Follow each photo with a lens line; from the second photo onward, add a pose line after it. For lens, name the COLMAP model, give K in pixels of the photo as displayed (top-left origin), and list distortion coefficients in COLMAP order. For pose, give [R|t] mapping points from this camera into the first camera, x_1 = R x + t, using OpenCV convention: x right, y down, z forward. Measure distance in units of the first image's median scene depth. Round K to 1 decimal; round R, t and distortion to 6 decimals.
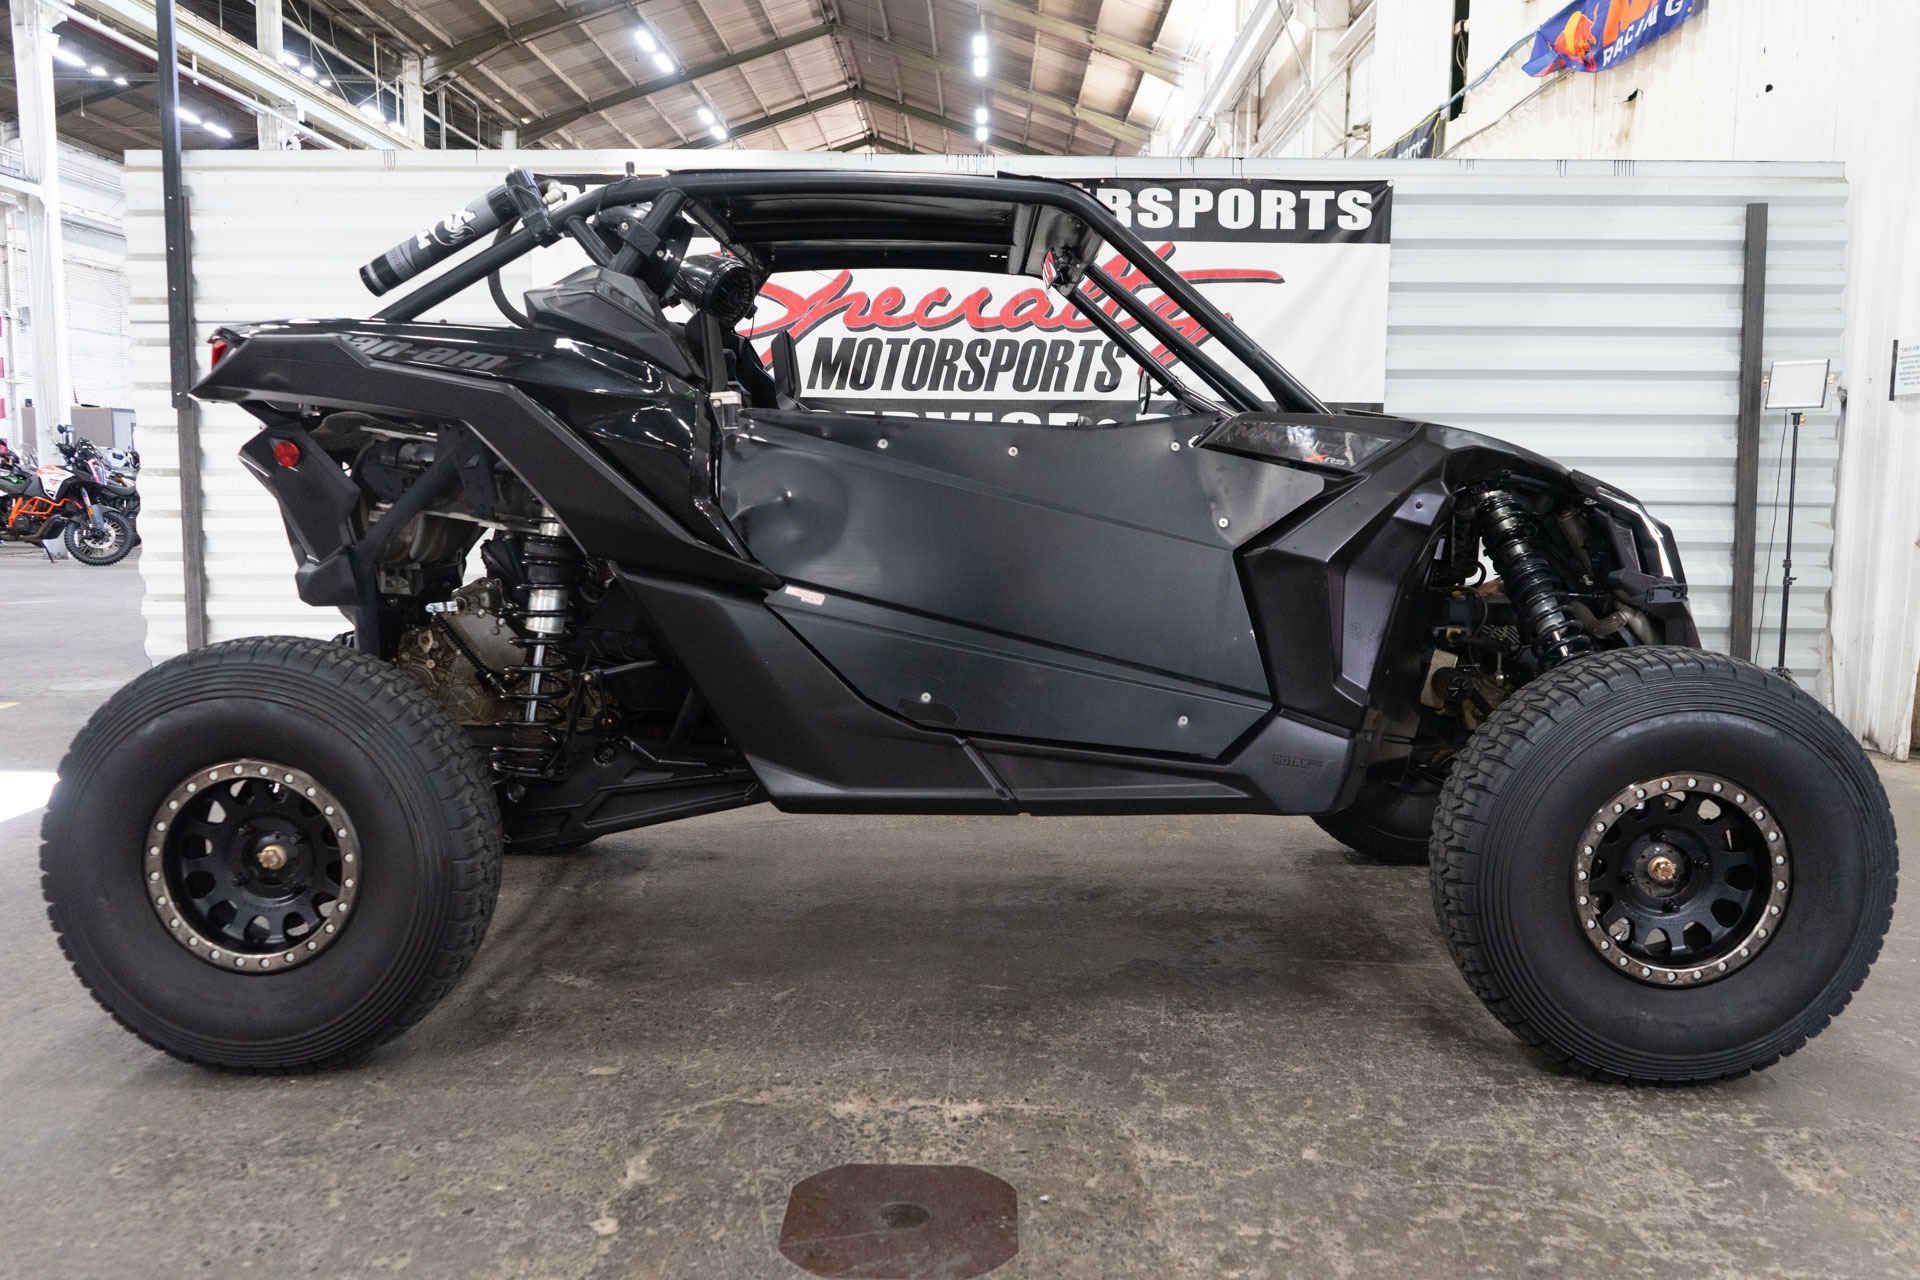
lens RADIAL K [[1552.9, 0, 966.7], [0, 1552.9, 640.0], [0, 0, 1]] dist [-0.007100, -0.009422]
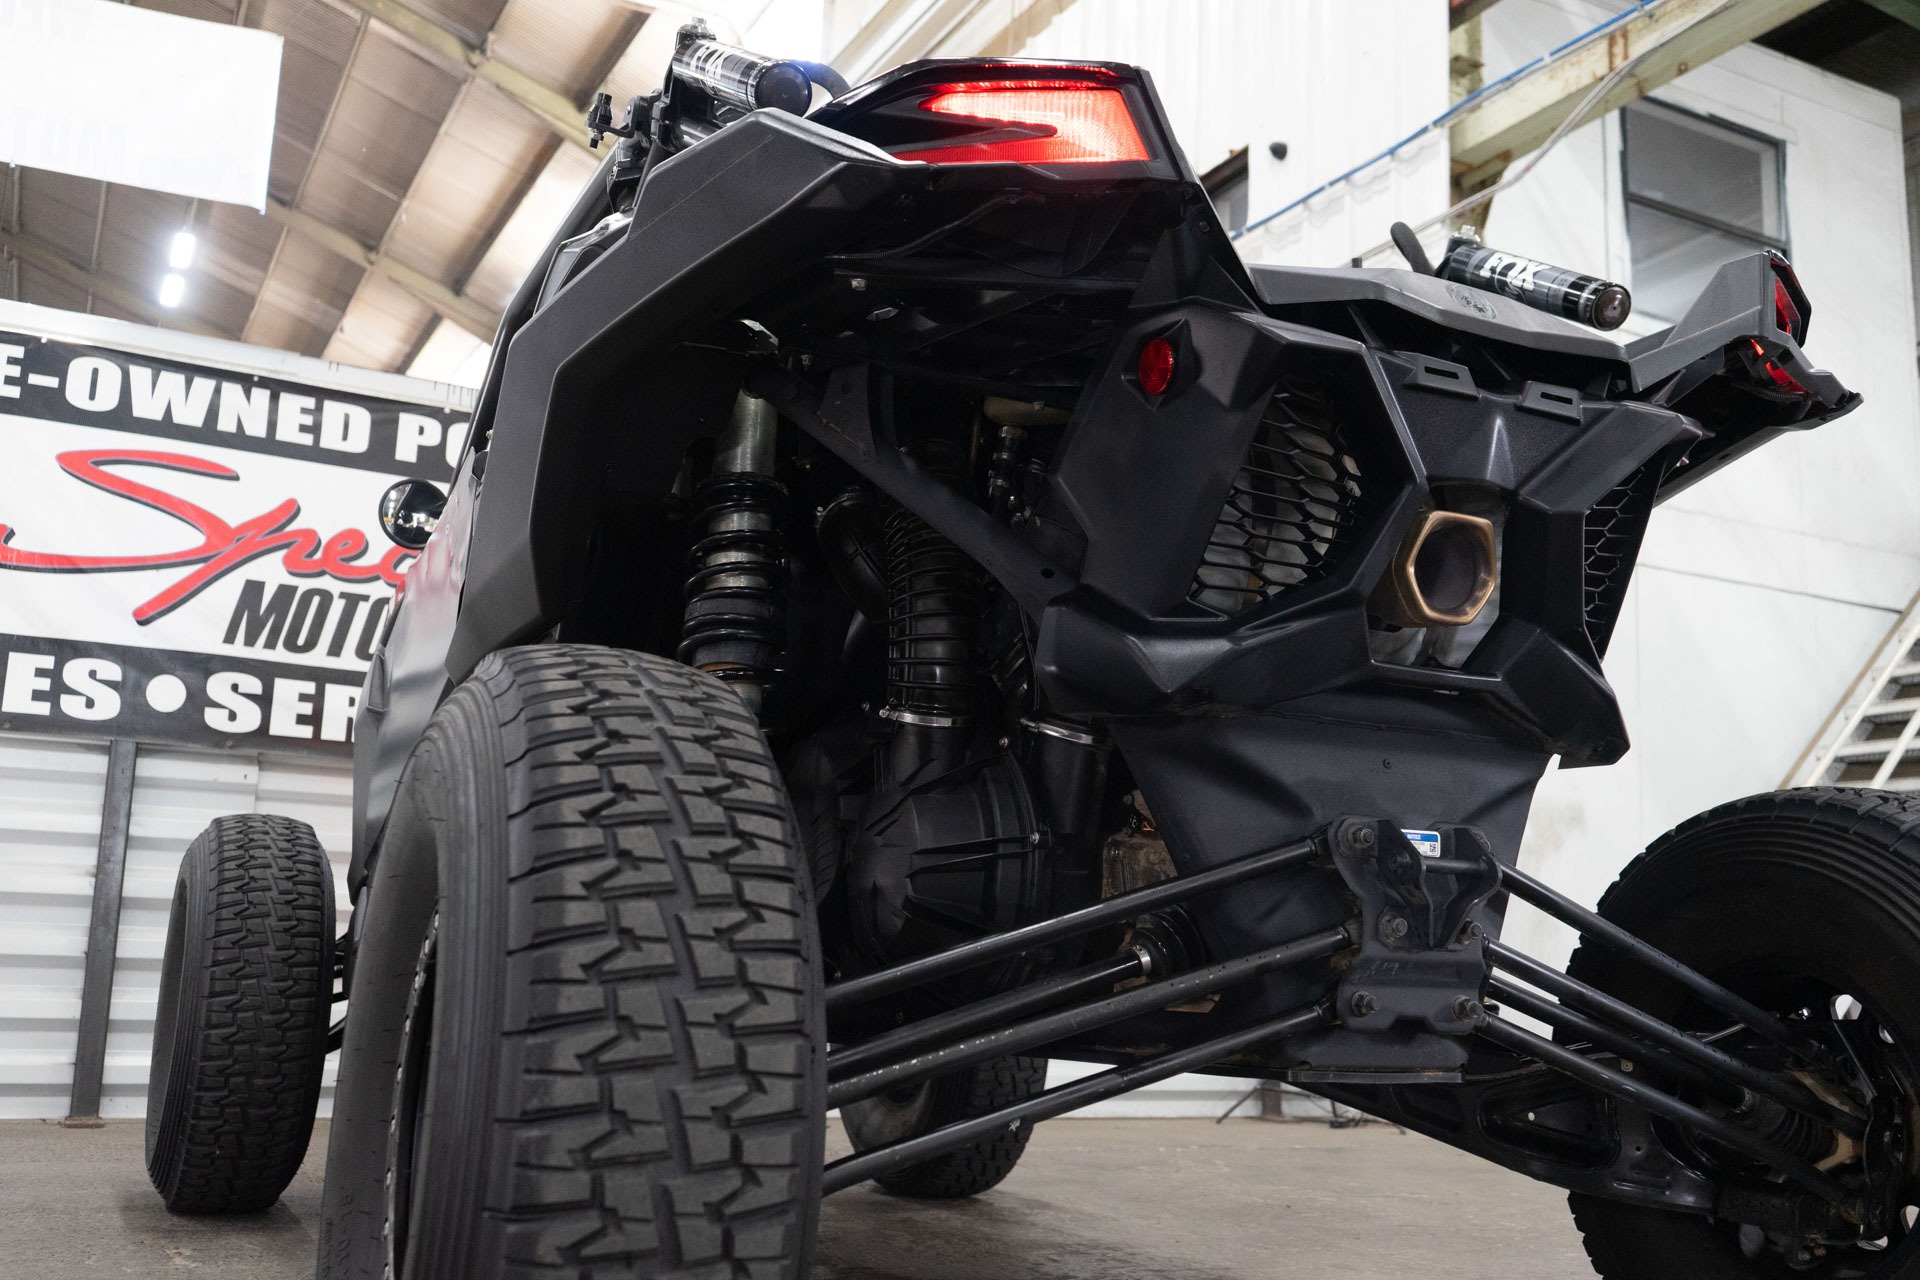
lens RADIAL K [[1841.1, 0, 961.0], [0, 1841.1, 642.8], [0, 0, 1]] dist [0.001247, 0.000000]
pose [[0.881565, 0.108072, 0.459526, -0.312693], [0.023045, 0.962429, -0.270555, 0.131199], [-0.471501, 0.249102, 0.845952, 0.156544]]
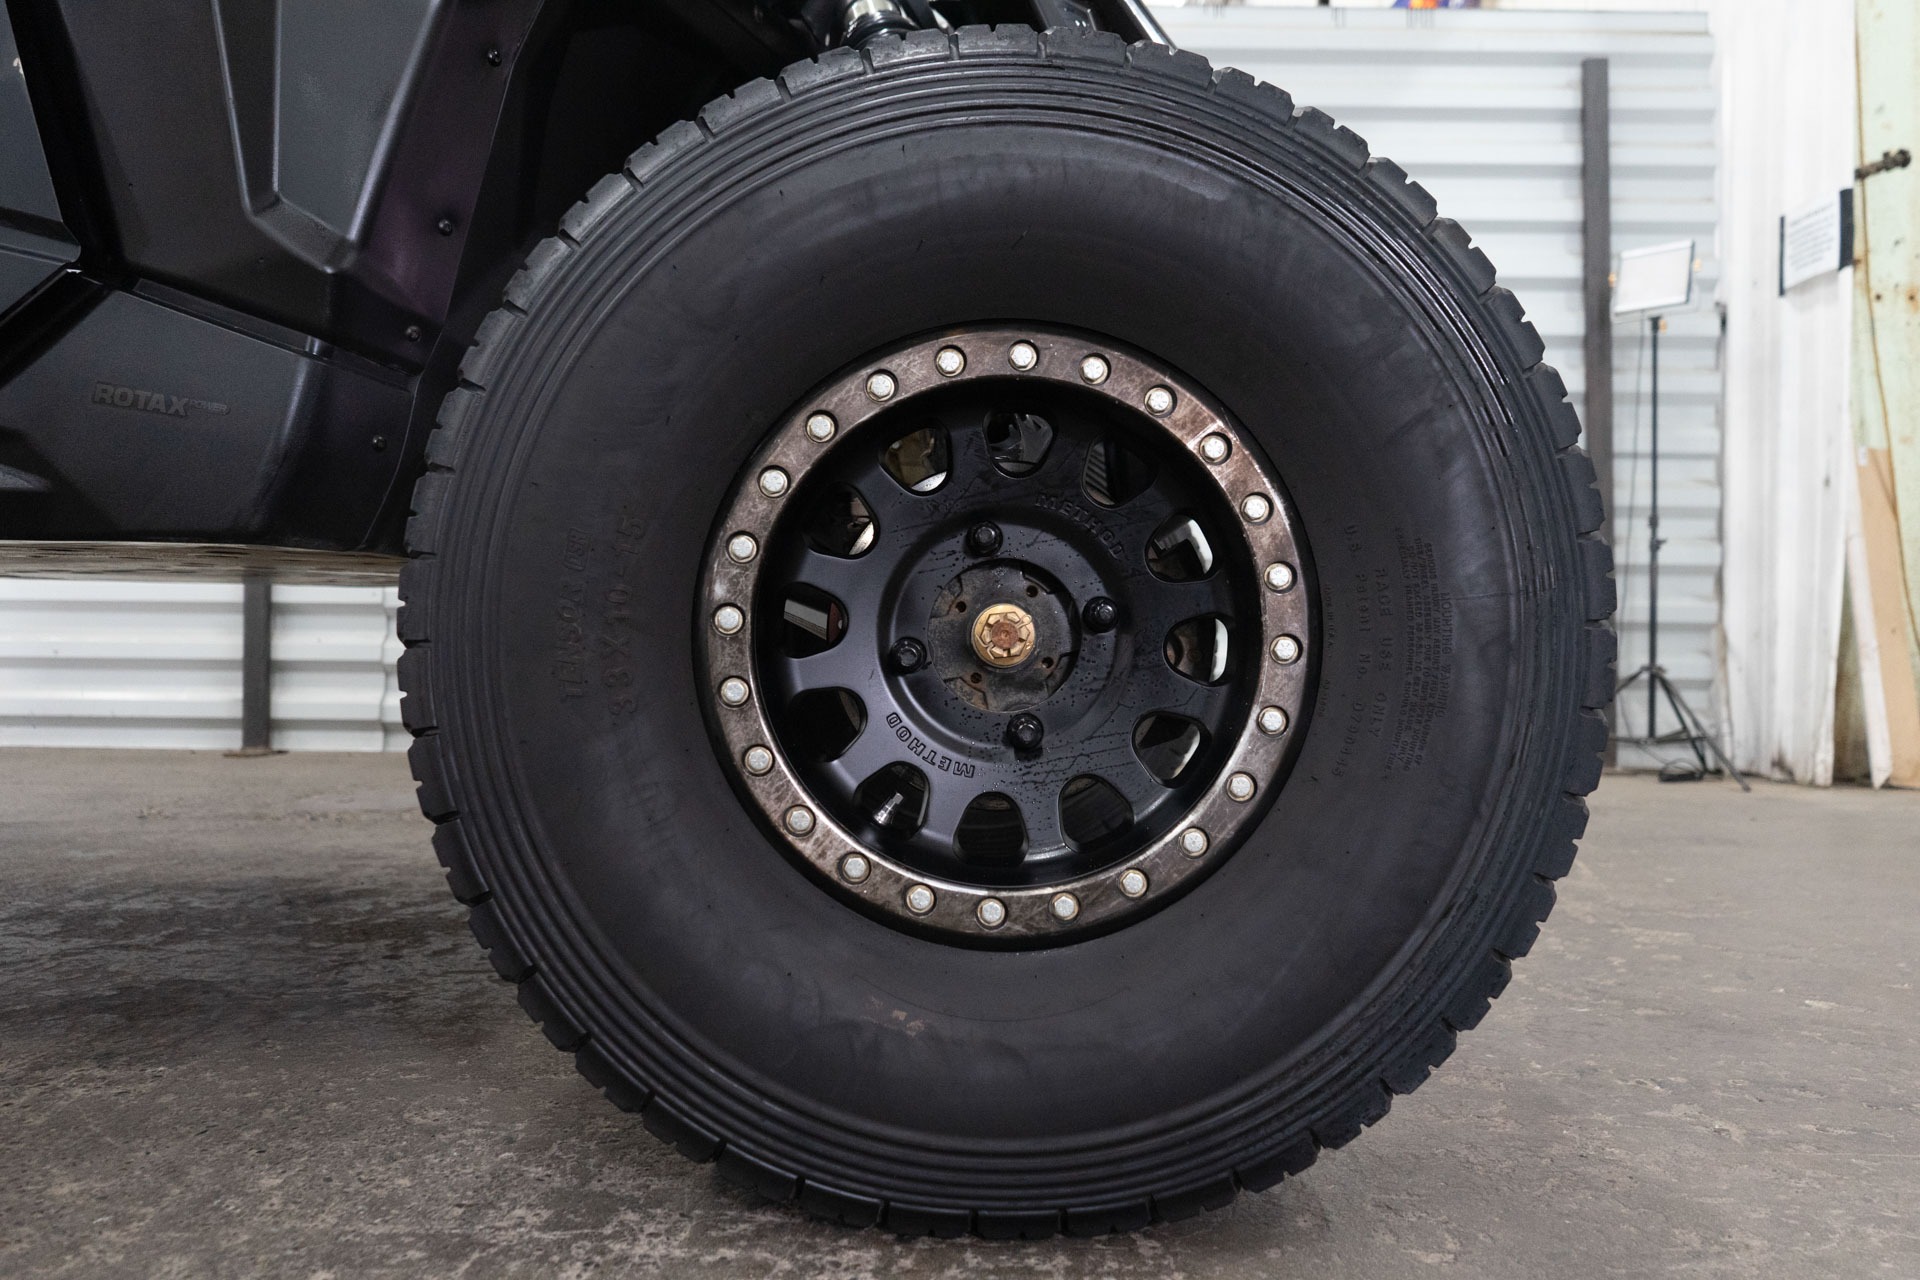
lens RADIAL K [[1552.9, 0, 971.0], [0, 1552.9, 644.5], [0, 0, 1]] dist [-0.007100, -0.009422]
pose [[0.999878, 0.004651, 0.014928, 0.307236], [-0.003014, 0.994159, -0.107883, 0.134711], [-0.015343, 0.107825, 0.994052, 0.443393]]
